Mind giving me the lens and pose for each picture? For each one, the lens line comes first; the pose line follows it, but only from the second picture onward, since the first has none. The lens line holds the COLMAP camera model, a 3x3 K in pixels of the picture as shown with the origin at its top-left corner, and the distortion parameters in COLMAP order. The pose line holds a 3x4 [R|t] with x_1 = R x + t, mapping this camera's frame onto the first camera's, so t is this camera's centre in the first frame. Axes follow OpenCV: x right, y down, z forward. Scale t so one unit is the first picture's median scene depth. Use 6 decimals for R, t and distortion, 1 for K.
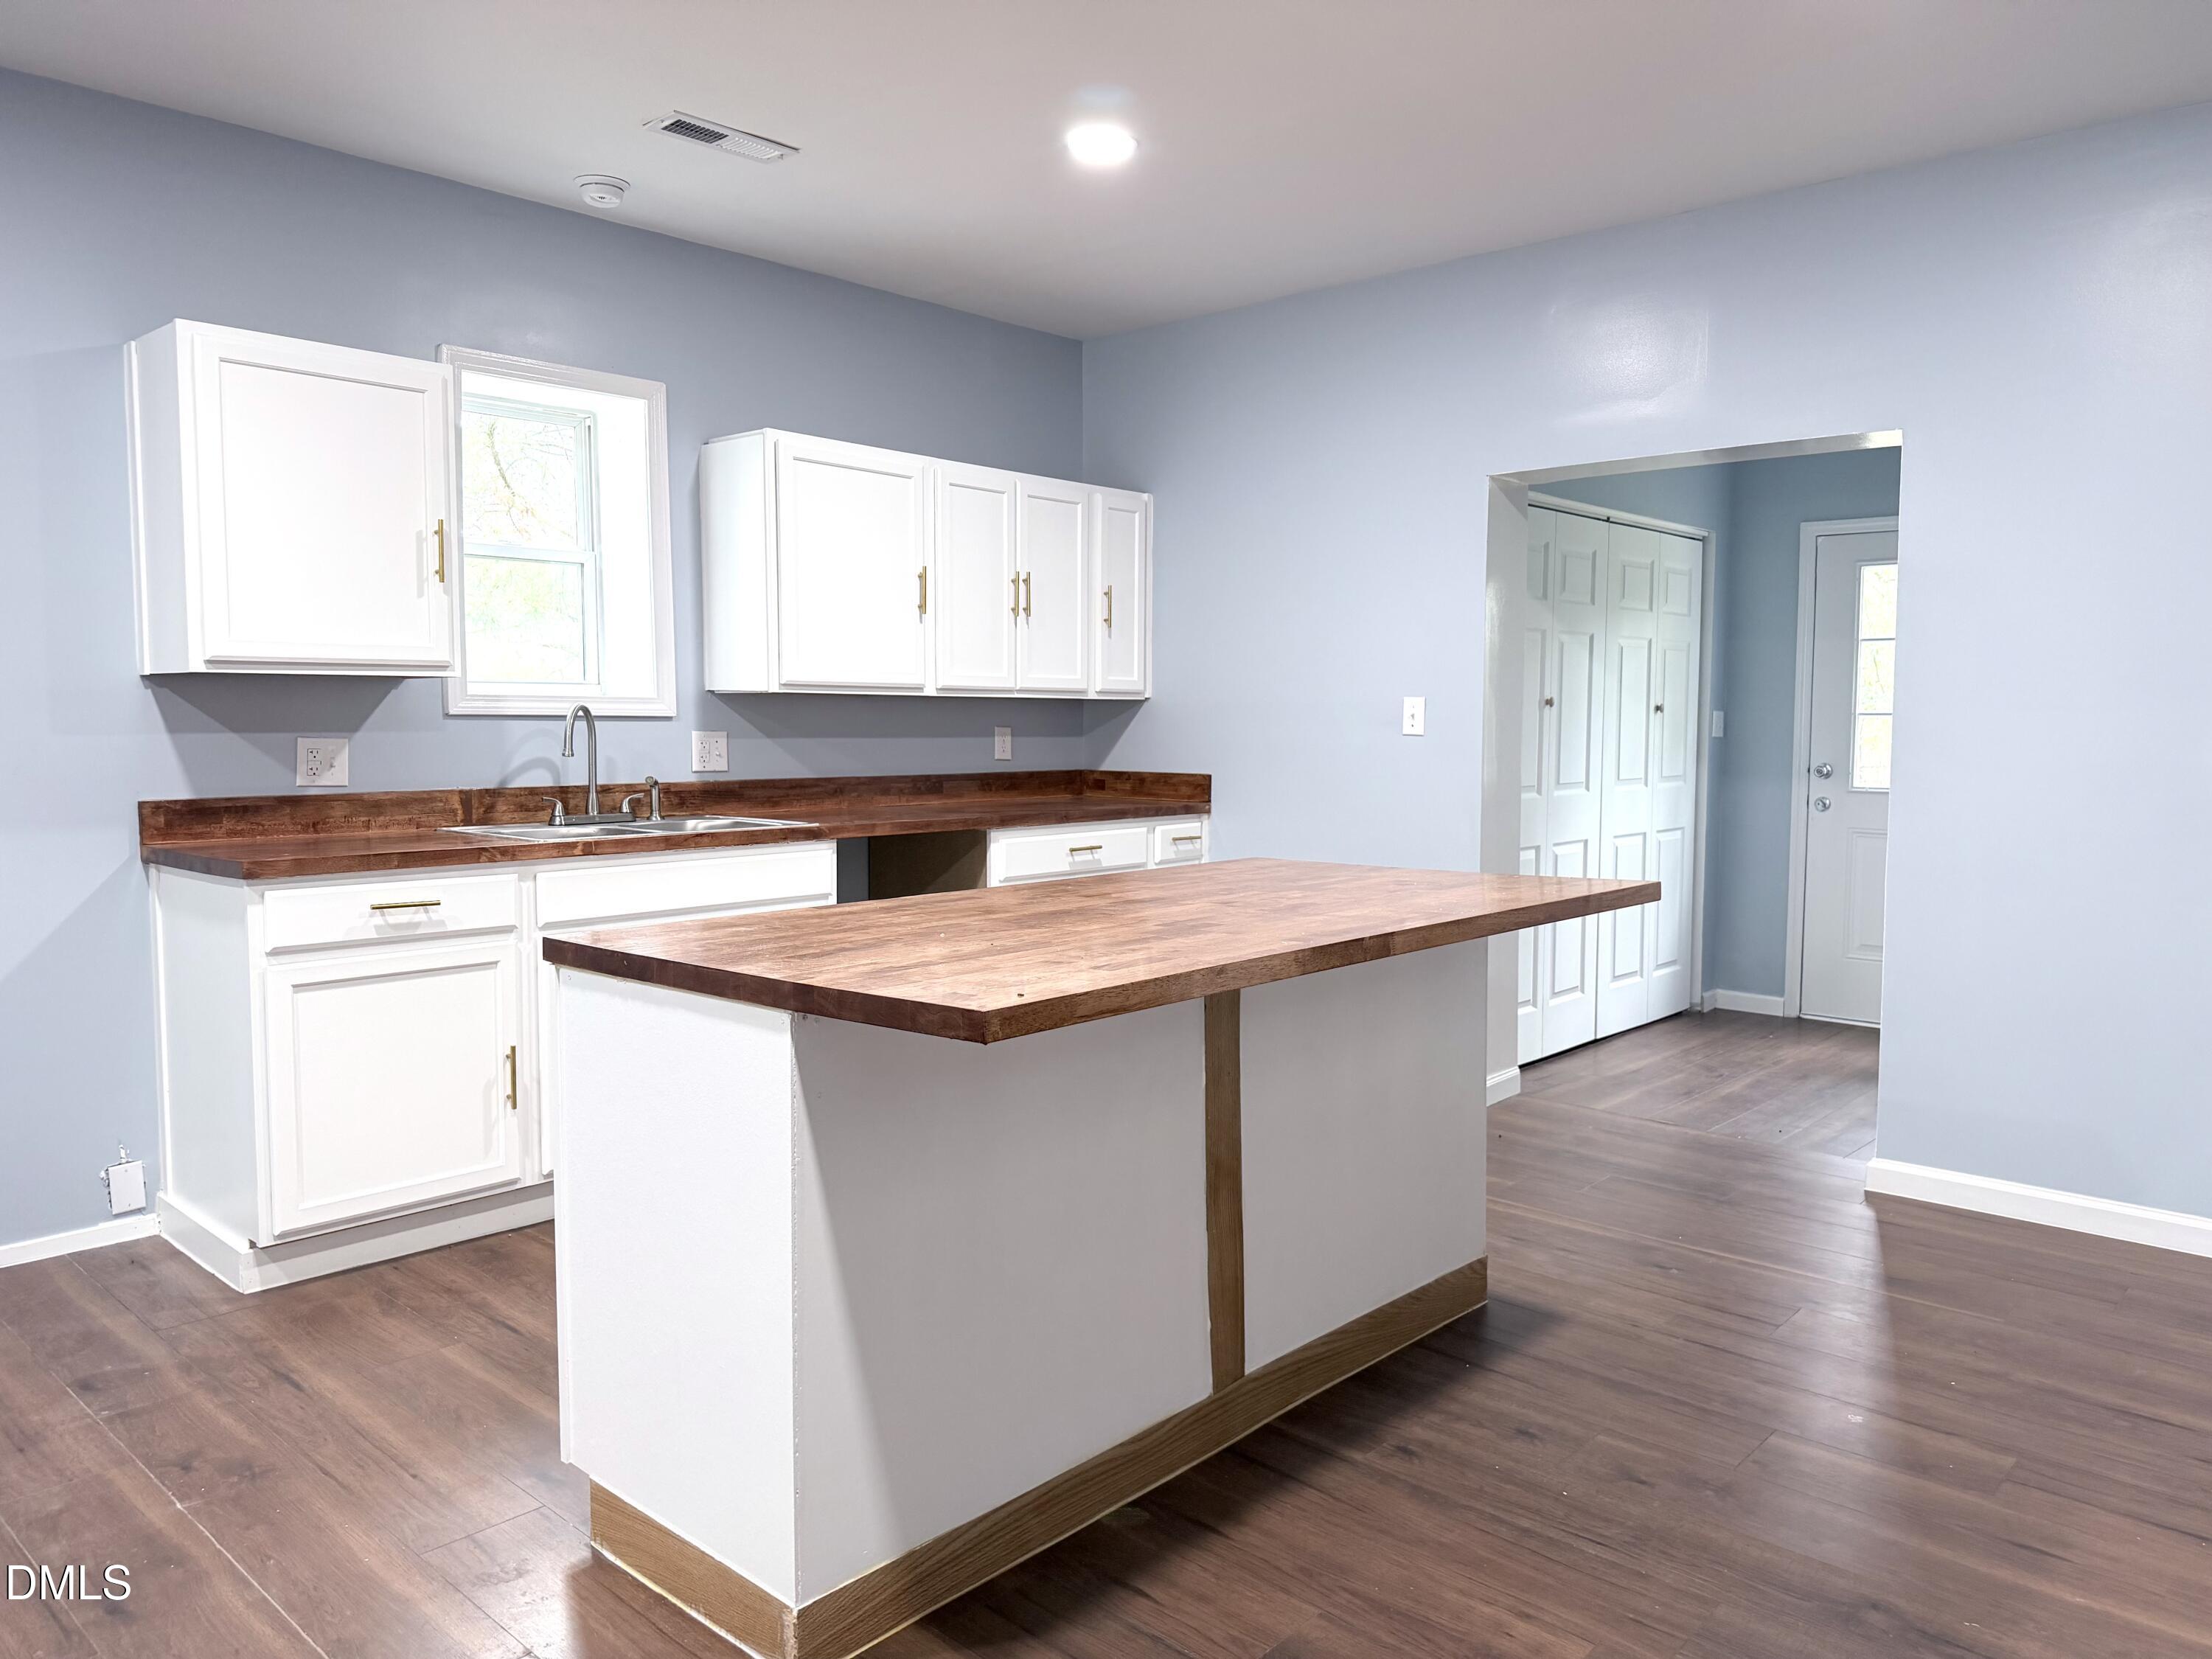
lens RADIAL K [[1575.9, 0, 1107.7], [0, 1575.9, 827.5], [0, 0, 1]] dist [0.006207, -0.000153]
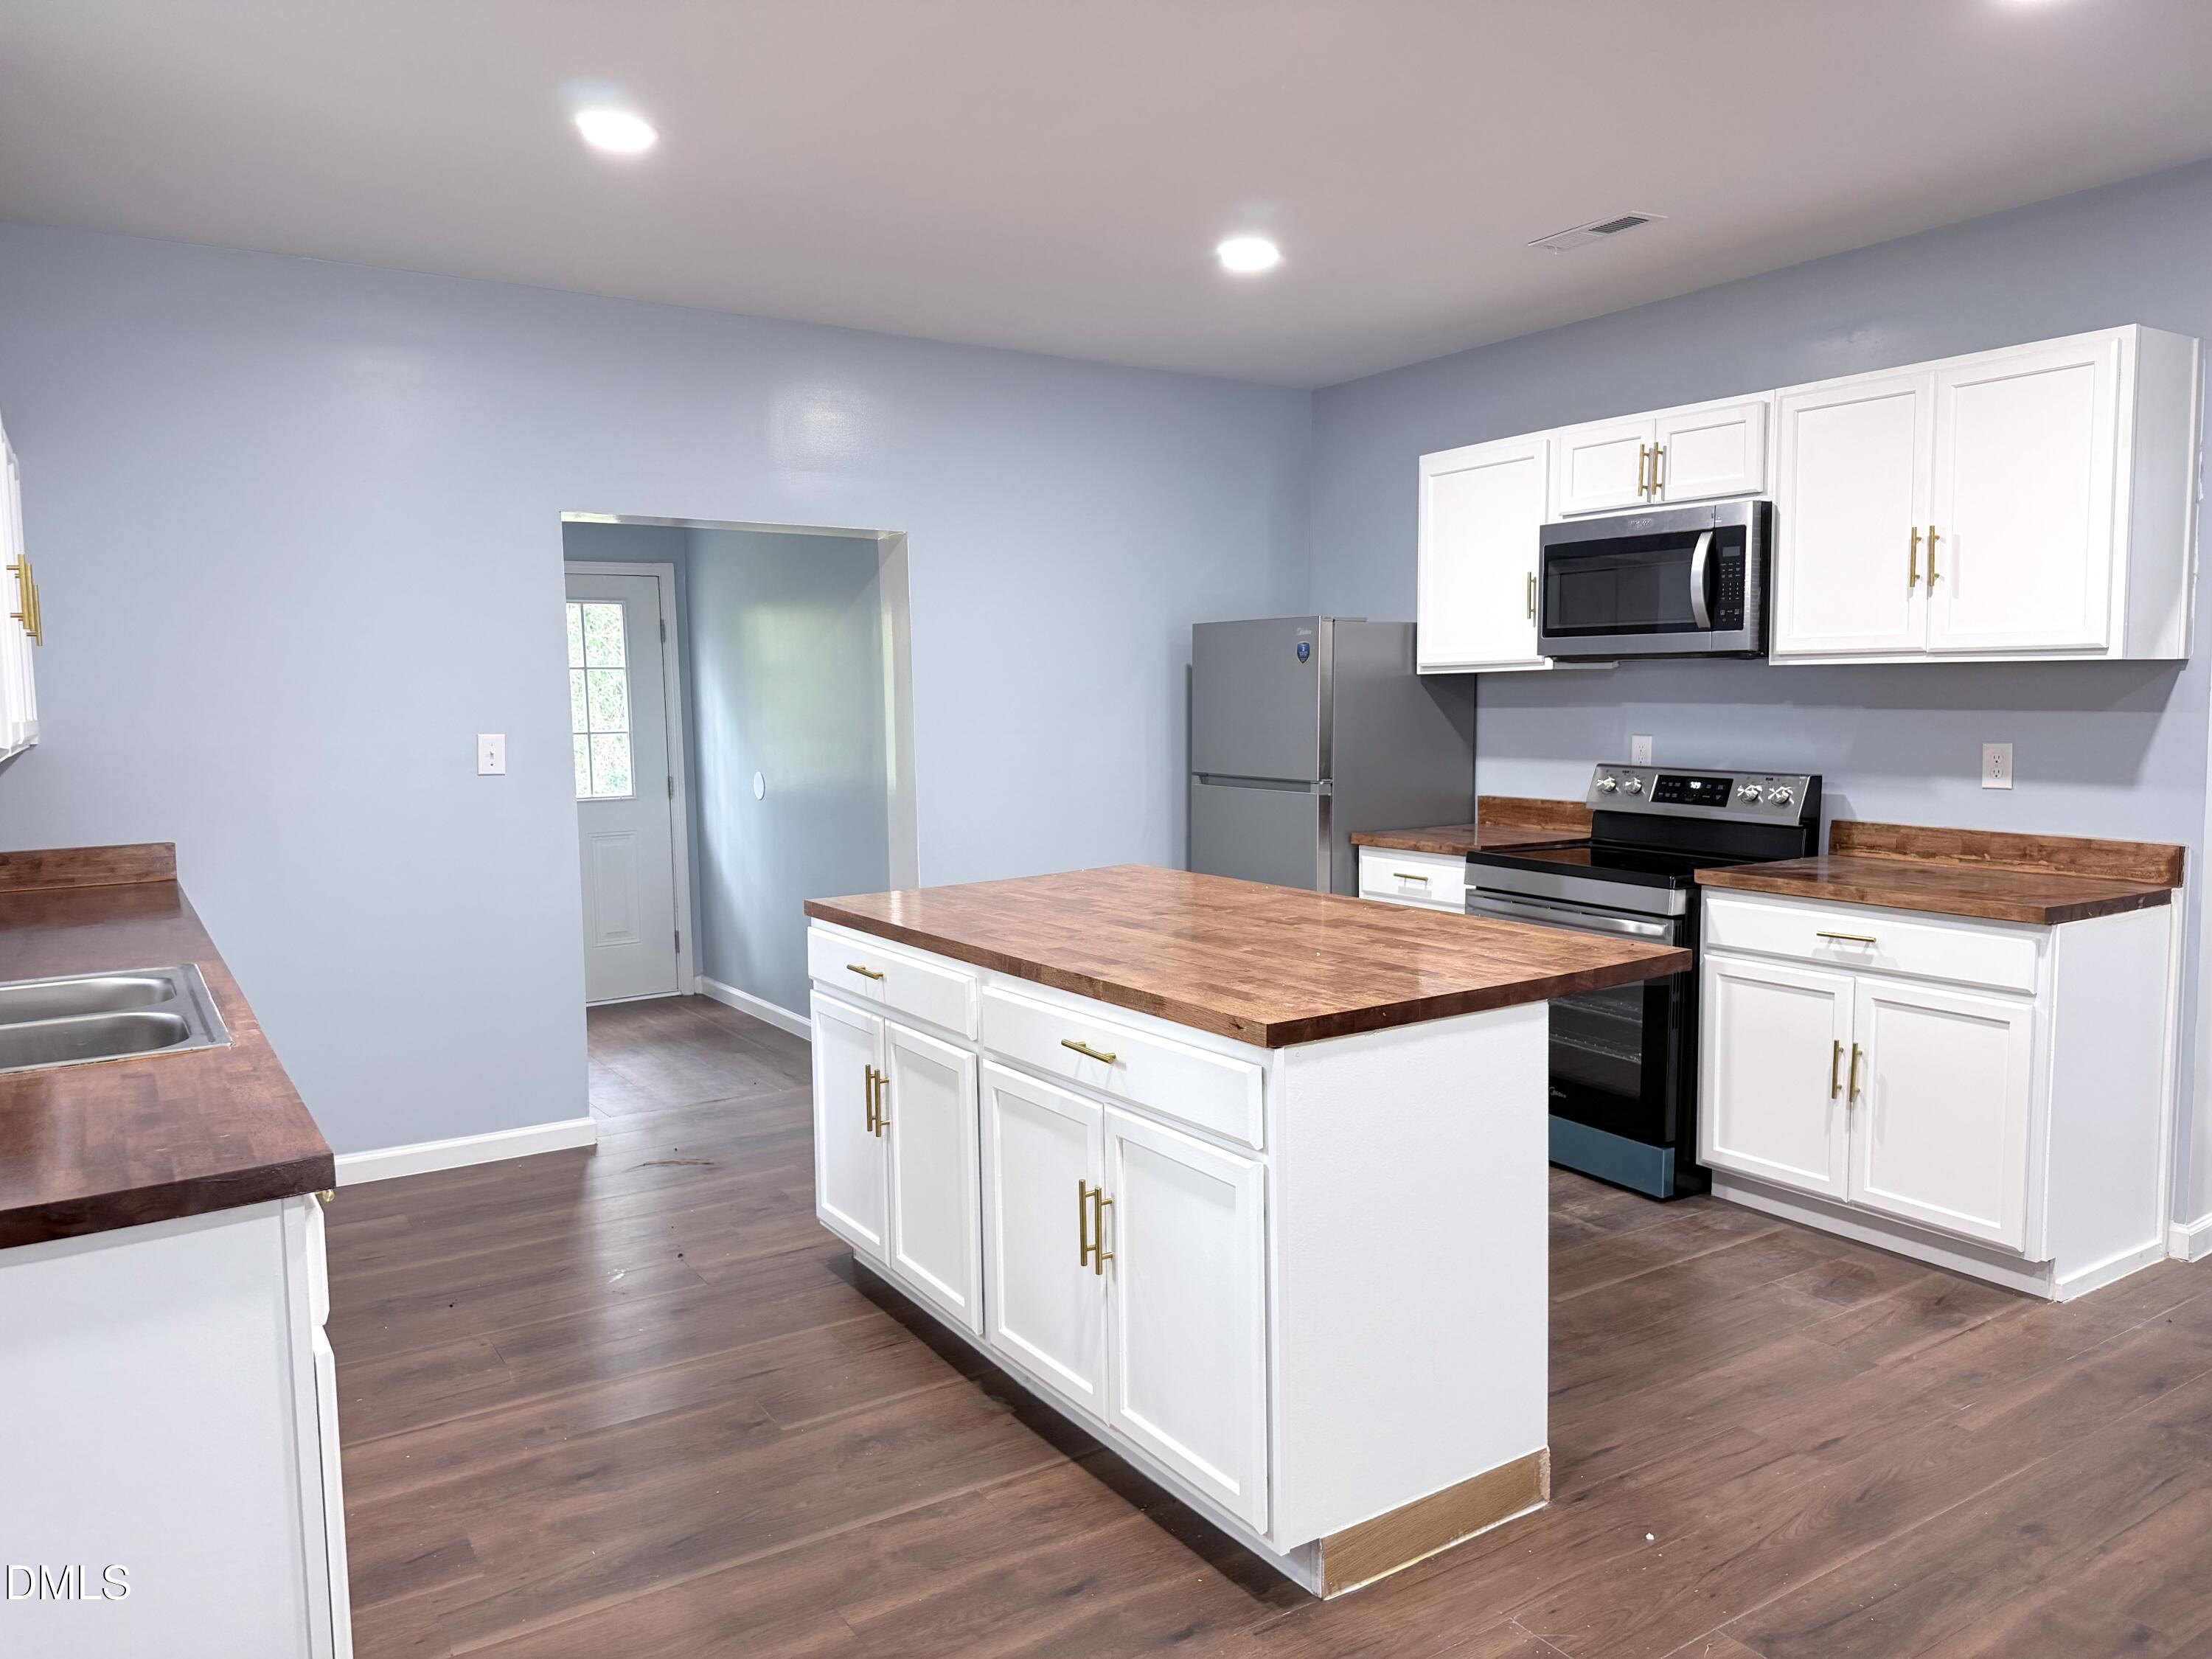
lens RADIAL K [[1575.9, 0, 1110.4], [0, 1575.9, 834.0], [0, 0, 1]] dist [0.006207, -0.000153]
pose [[0.239549, -0.097110, 0.966016, -0.566686], [0.089690, 0.992944, 0.077576, -0.056754], [-0.966733, 0.068059, 0.246568, 0.371073]]
